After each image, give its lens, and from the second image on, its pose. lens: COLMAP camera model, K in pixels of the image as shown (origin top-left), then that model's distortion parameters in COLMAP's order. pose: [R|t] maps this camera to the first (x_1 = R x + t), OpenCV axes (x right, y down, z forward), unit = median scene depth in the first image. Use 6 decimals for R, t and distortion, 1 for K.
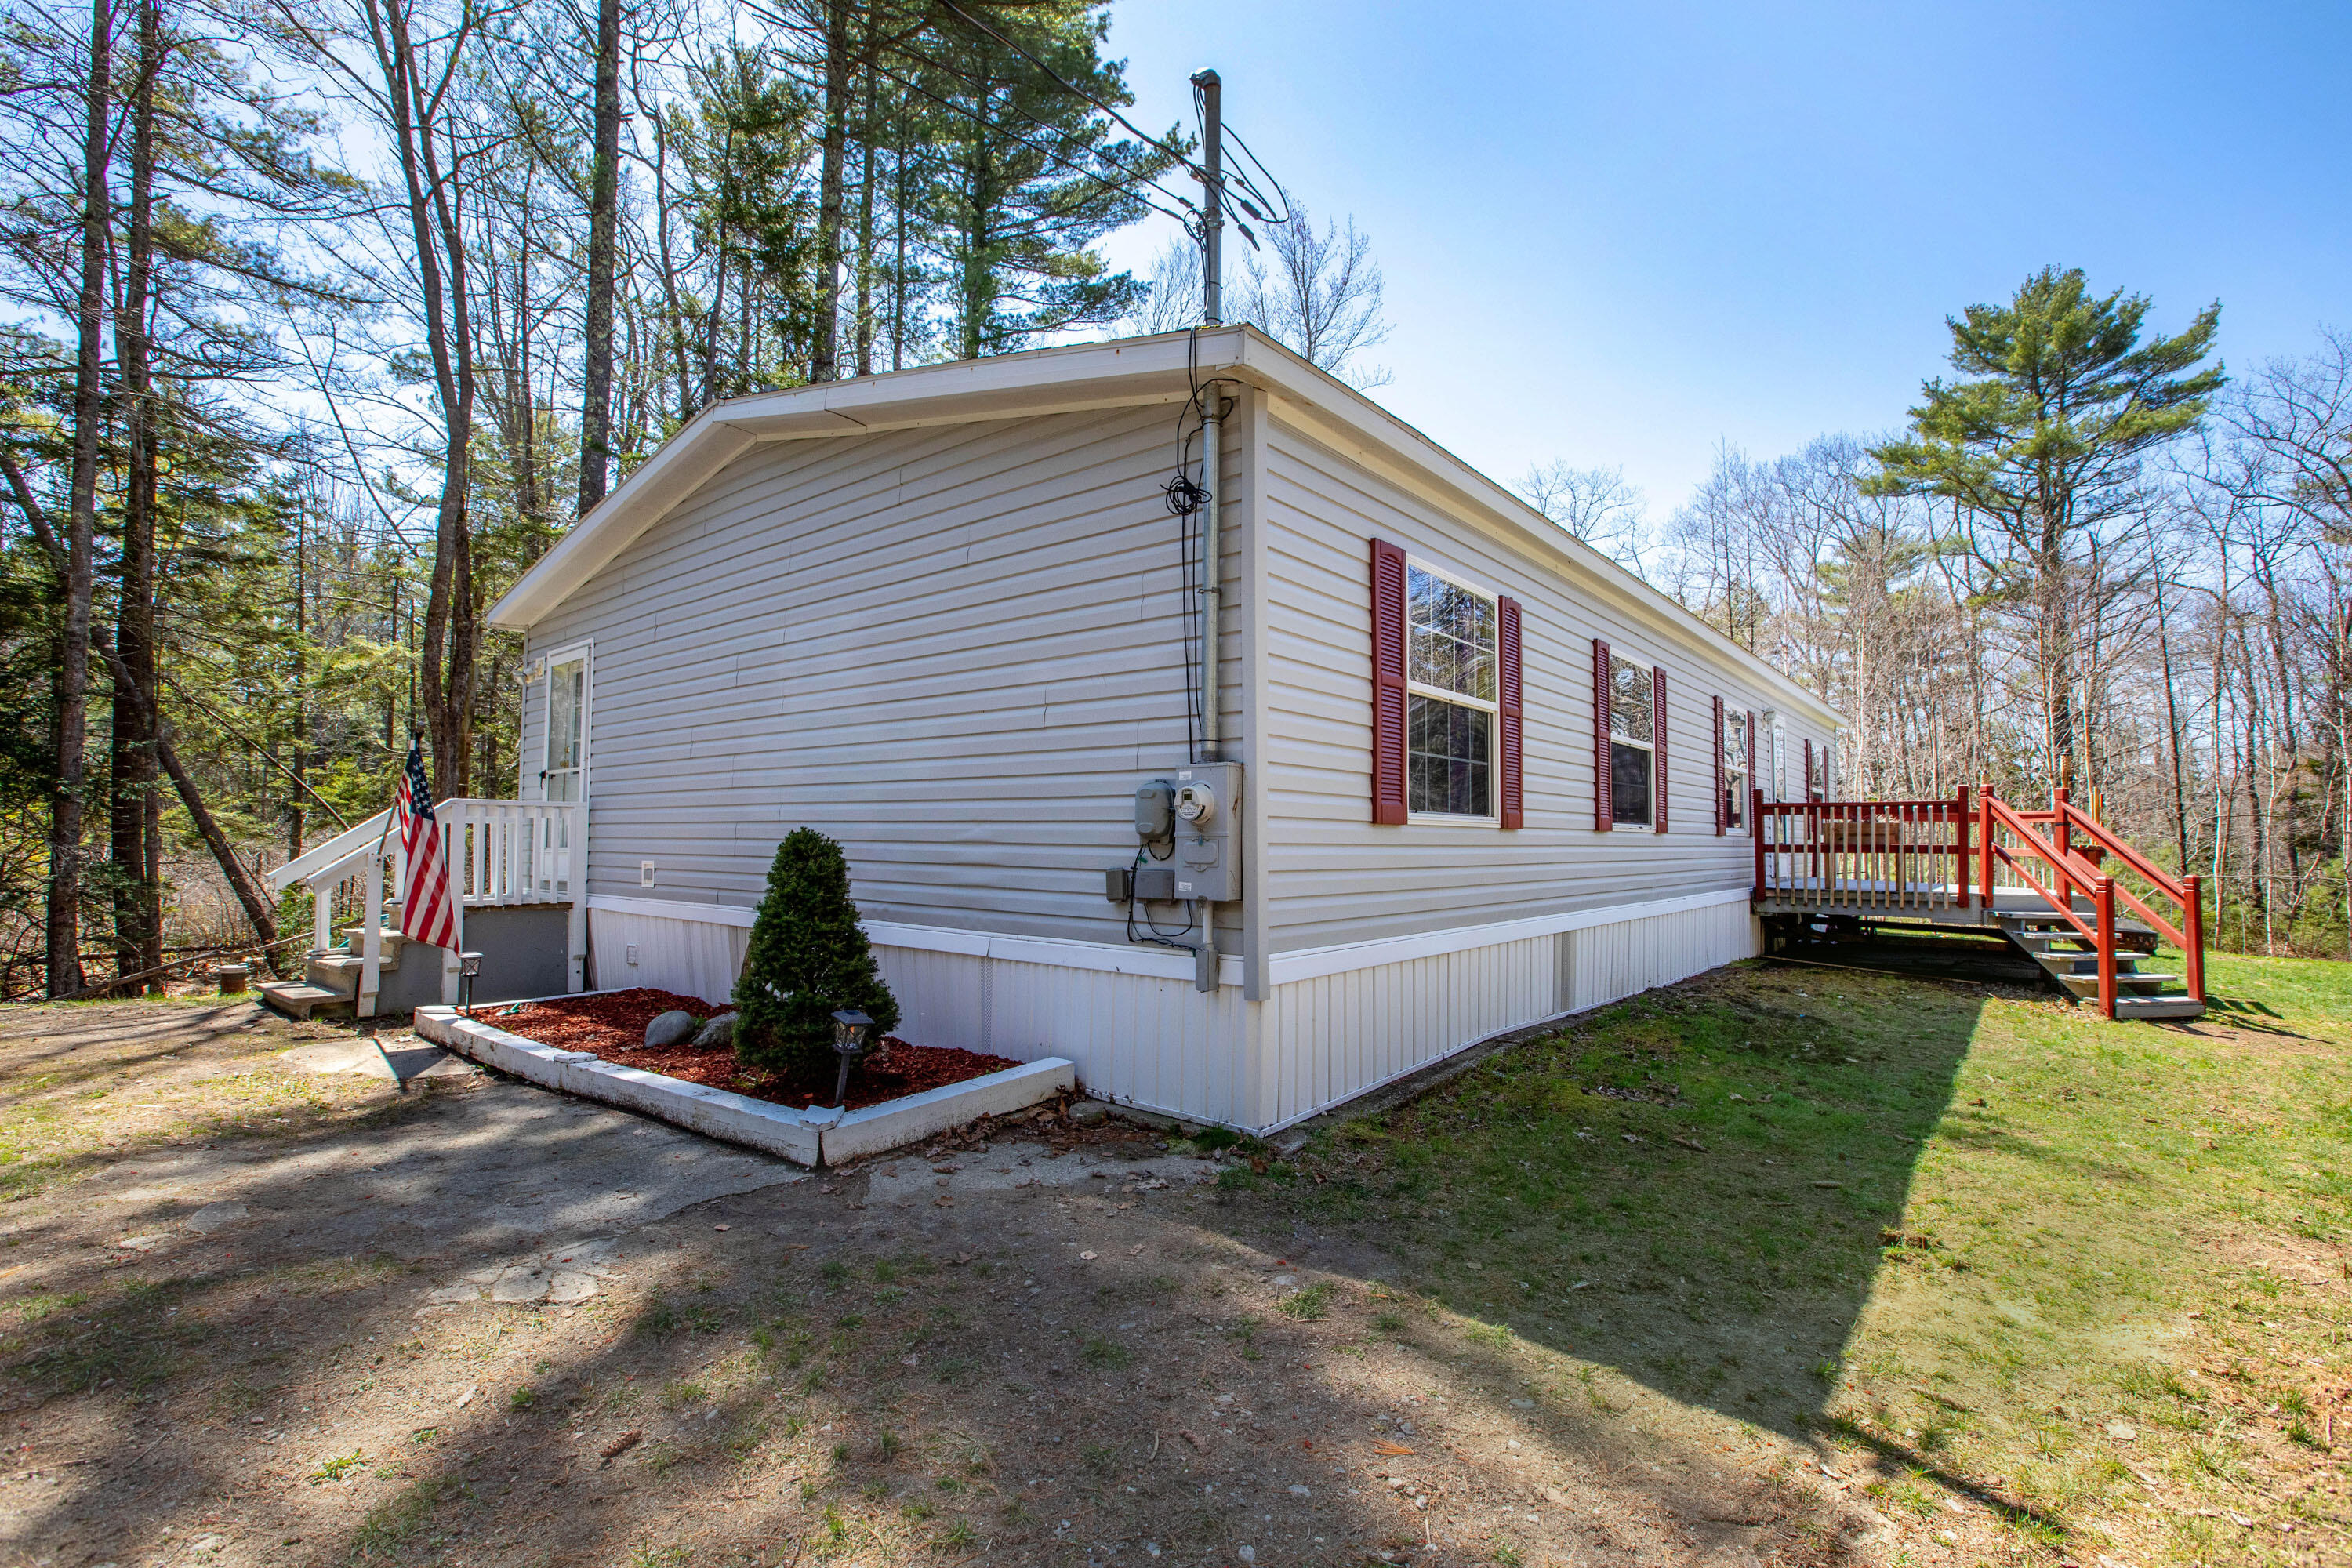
lens RADIAL K [[1076.9, 0, 1176.0], [0, 1076.9, 784.0], [0, 0, 1]] dist [-0.050446, 0.016250]
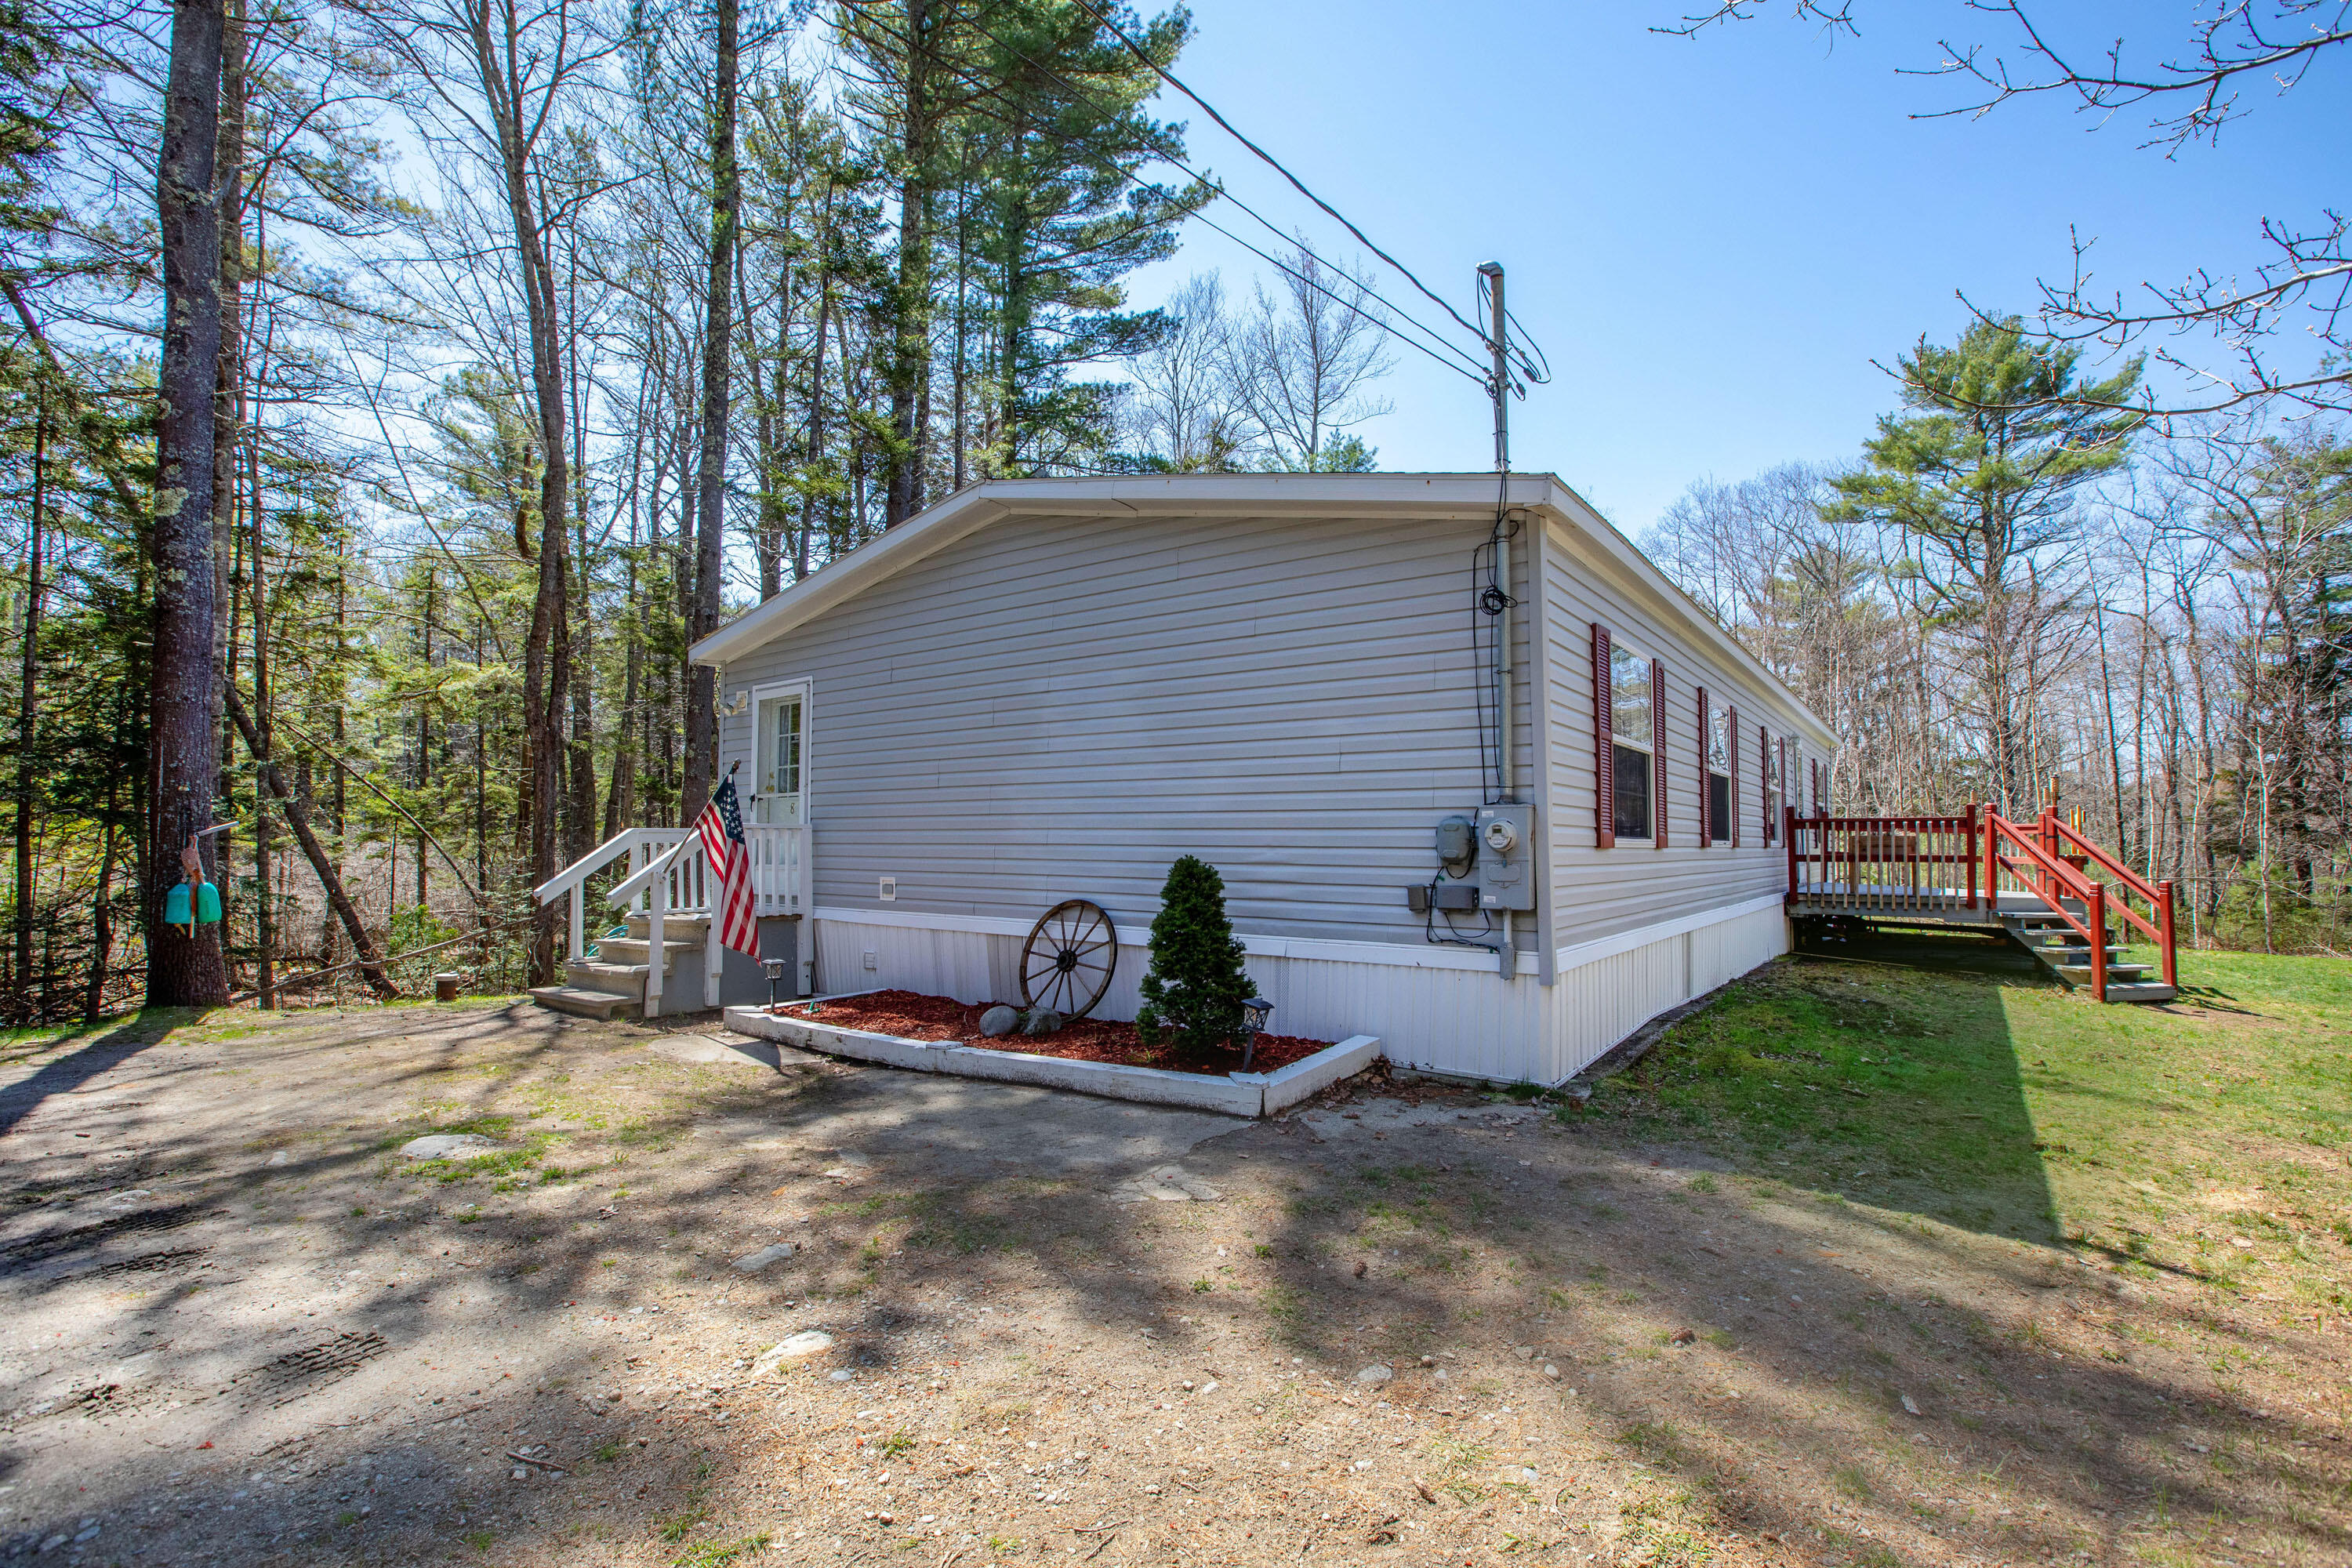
lens RADIAL K [[1076.9, 0, 1176.0], [0, 1076.9, 784.0], [0, 0, 1]] dist [-0.050446, 0.016250]
pose [[0.998805, -0.000546, 0.048861, -0.179699], [0.000729, 0.999993, -0.003716, -0.016324], [-0.048859, 0.003748, 0.998799, -0.114265]]
